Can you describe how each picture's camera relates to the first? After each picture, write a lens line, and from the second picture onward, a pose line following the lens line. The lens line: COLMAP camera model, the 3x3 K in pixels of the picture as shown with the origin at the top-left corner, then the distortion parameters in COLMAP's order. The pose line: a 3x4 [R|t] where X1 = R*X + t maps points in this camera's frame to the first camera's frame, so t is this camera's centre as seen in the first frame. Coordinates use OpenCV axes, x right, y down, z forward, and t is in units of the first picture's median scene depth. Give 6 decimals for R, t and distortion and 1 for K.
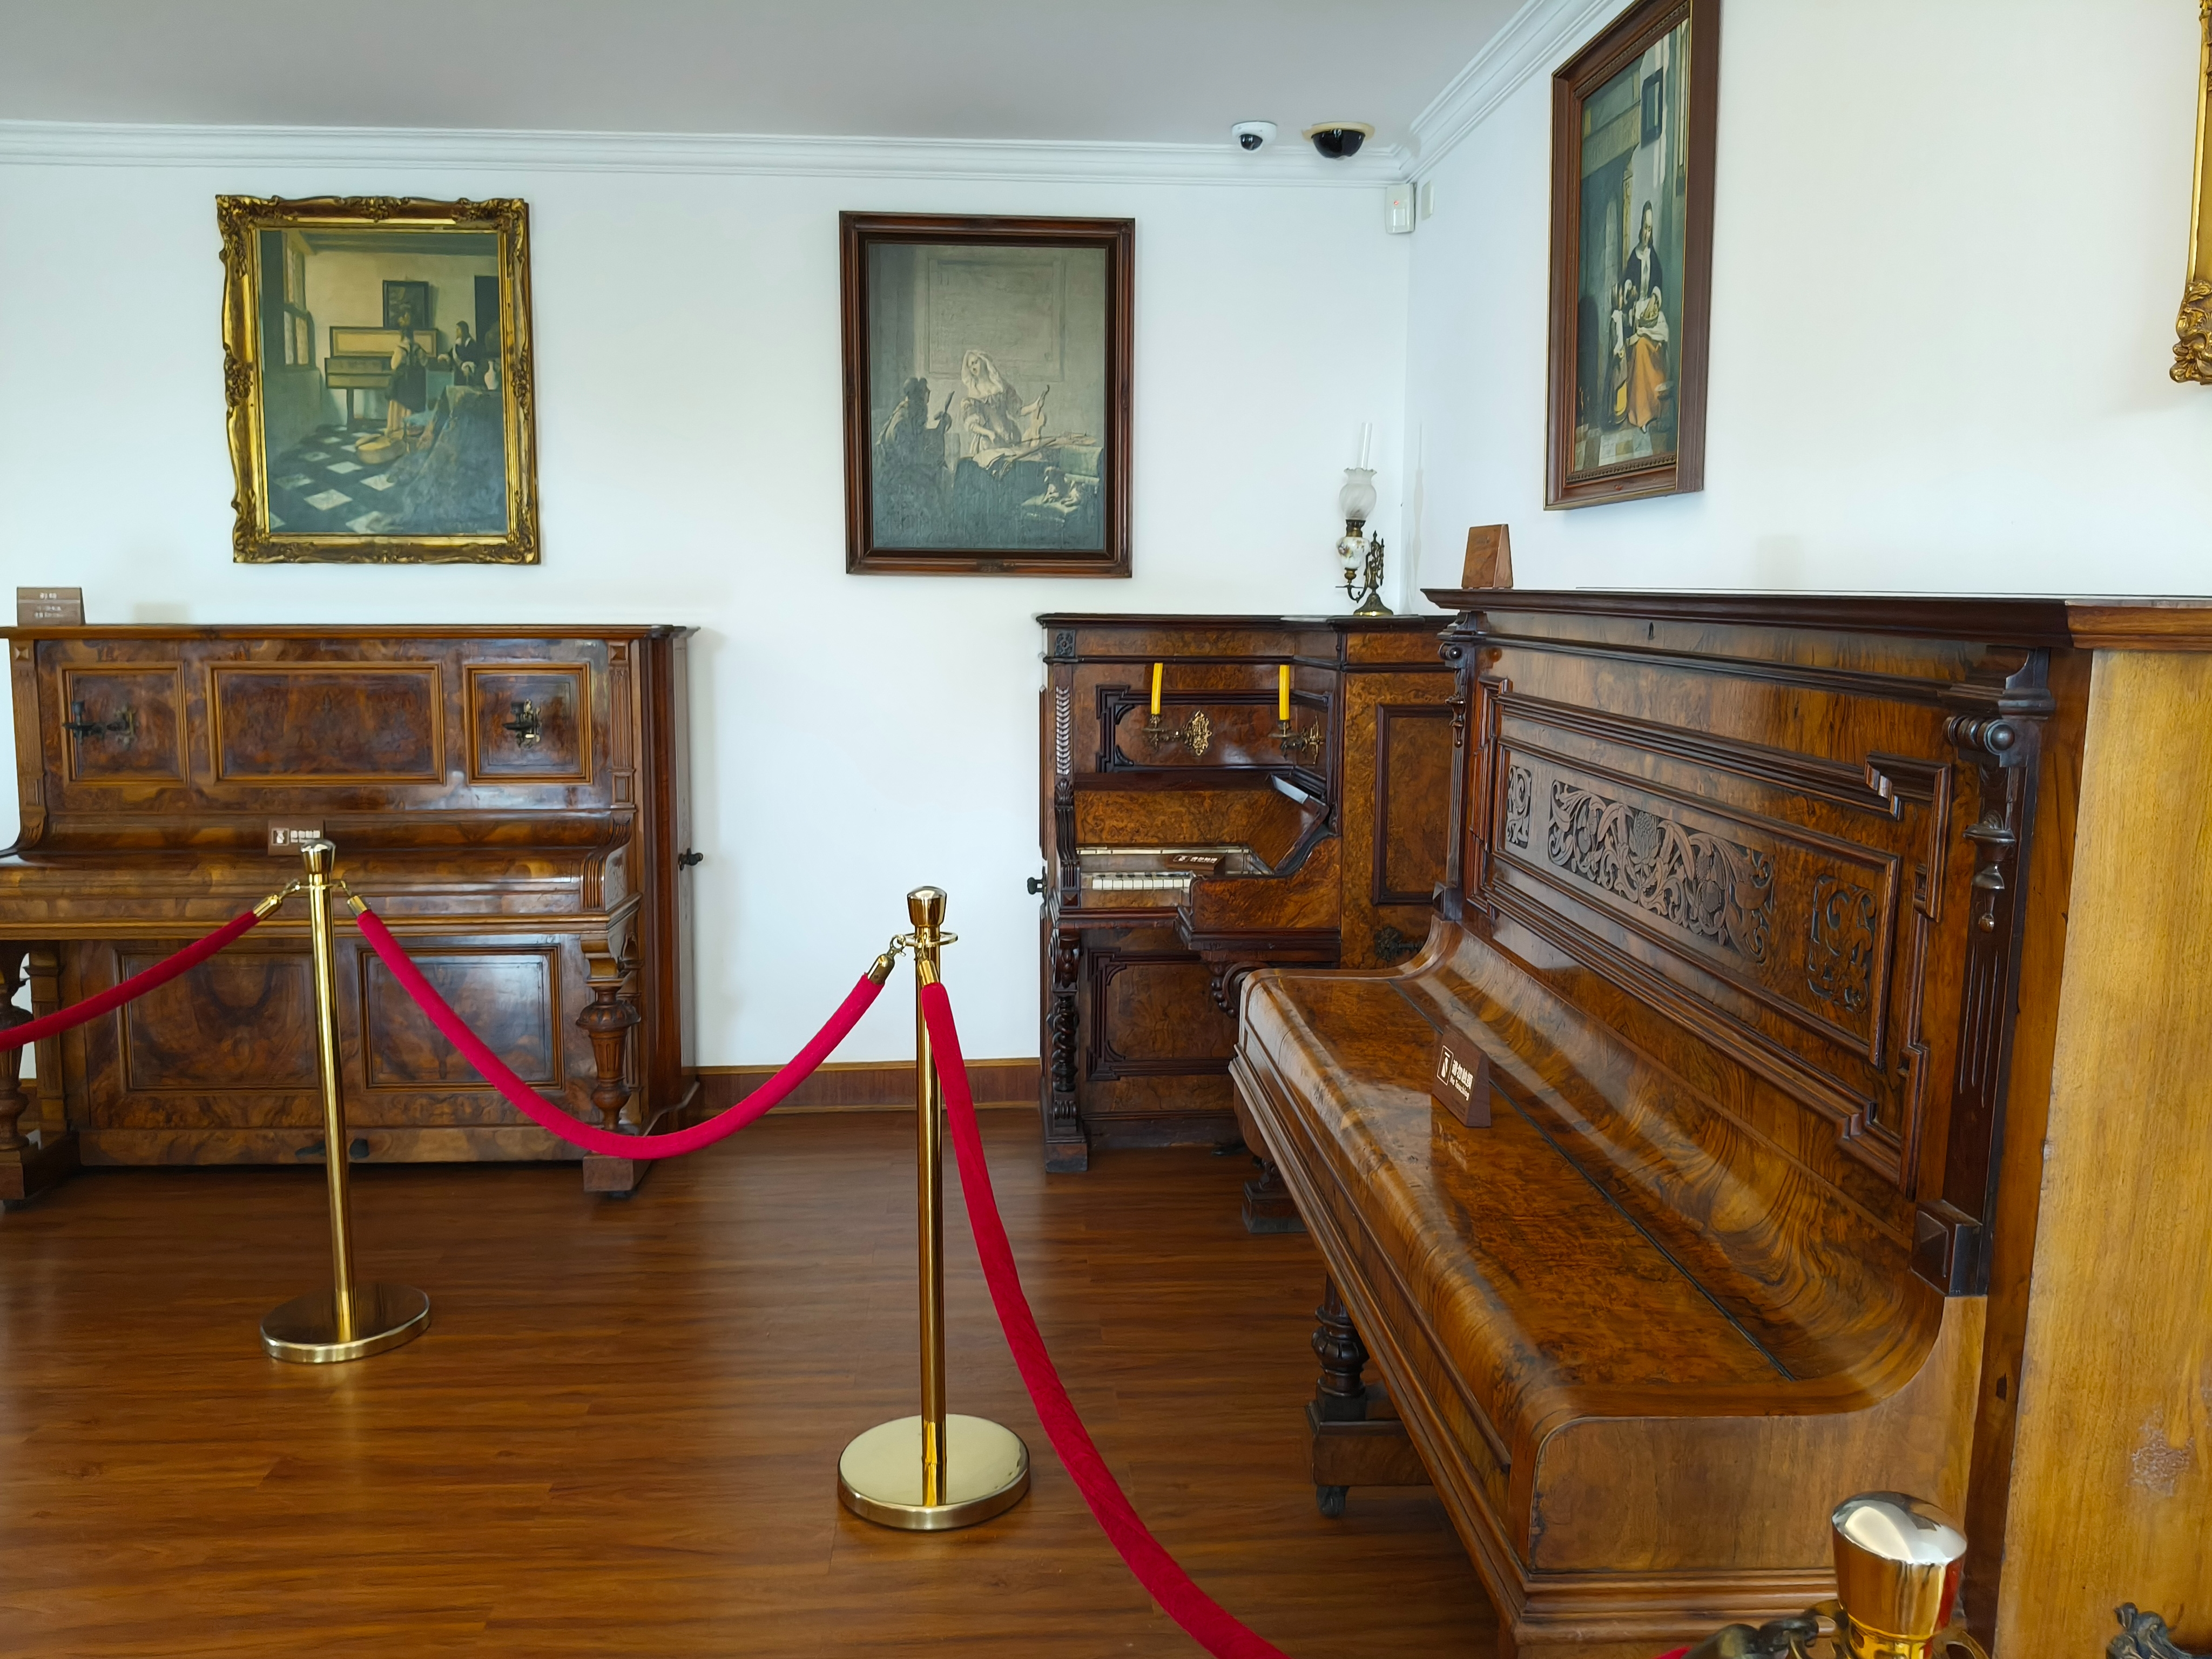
lens RADIAL K [[1677.3, 0, 1104.9], [0, 1677.3, 829.3], [0, 0, 1]] dist [0.005867, 0.001128]
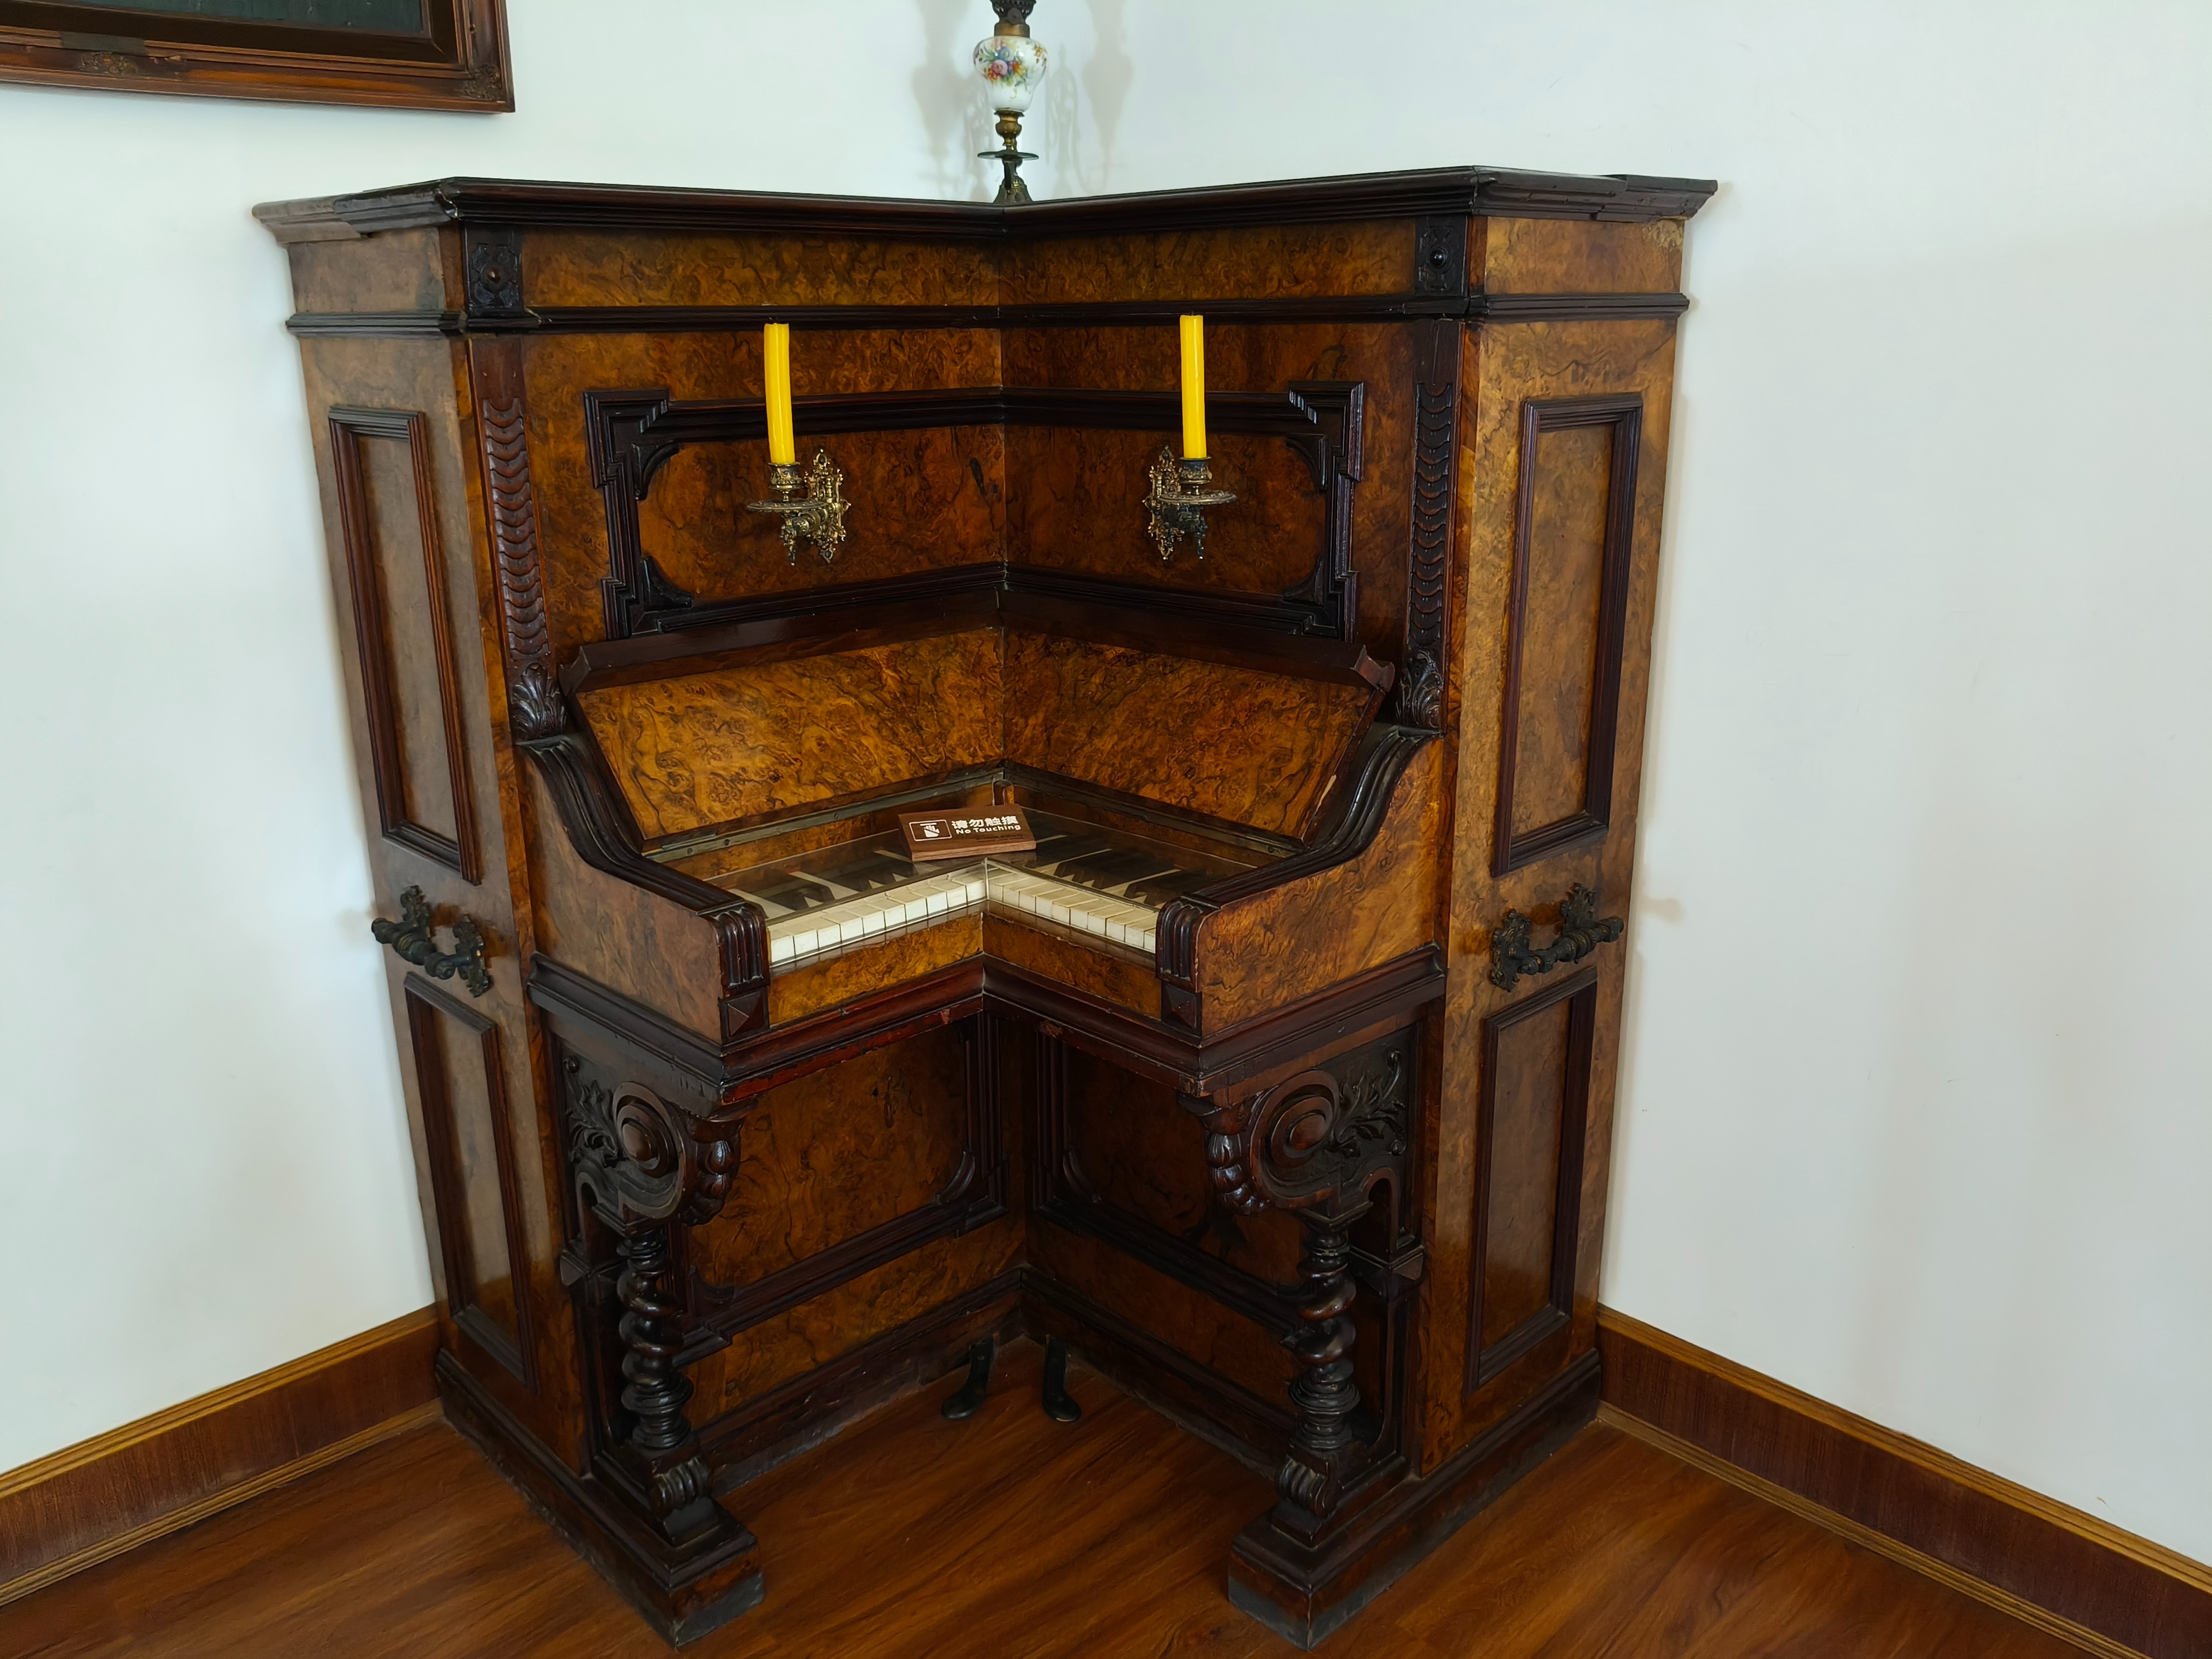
lens RADIAL K [[1767.0, 0, 1102.4], [0, 1767.0, 839.4], [0, 0, 1]] dist [-0.000325, -0.008122]
pose [[0.766668, -0.196551, 0.611218, -0.174042], [0.097449, 0.976582, 0.191810, -0.055088], [-0.634605, -0.087492, 0.767869, 0.635600]]
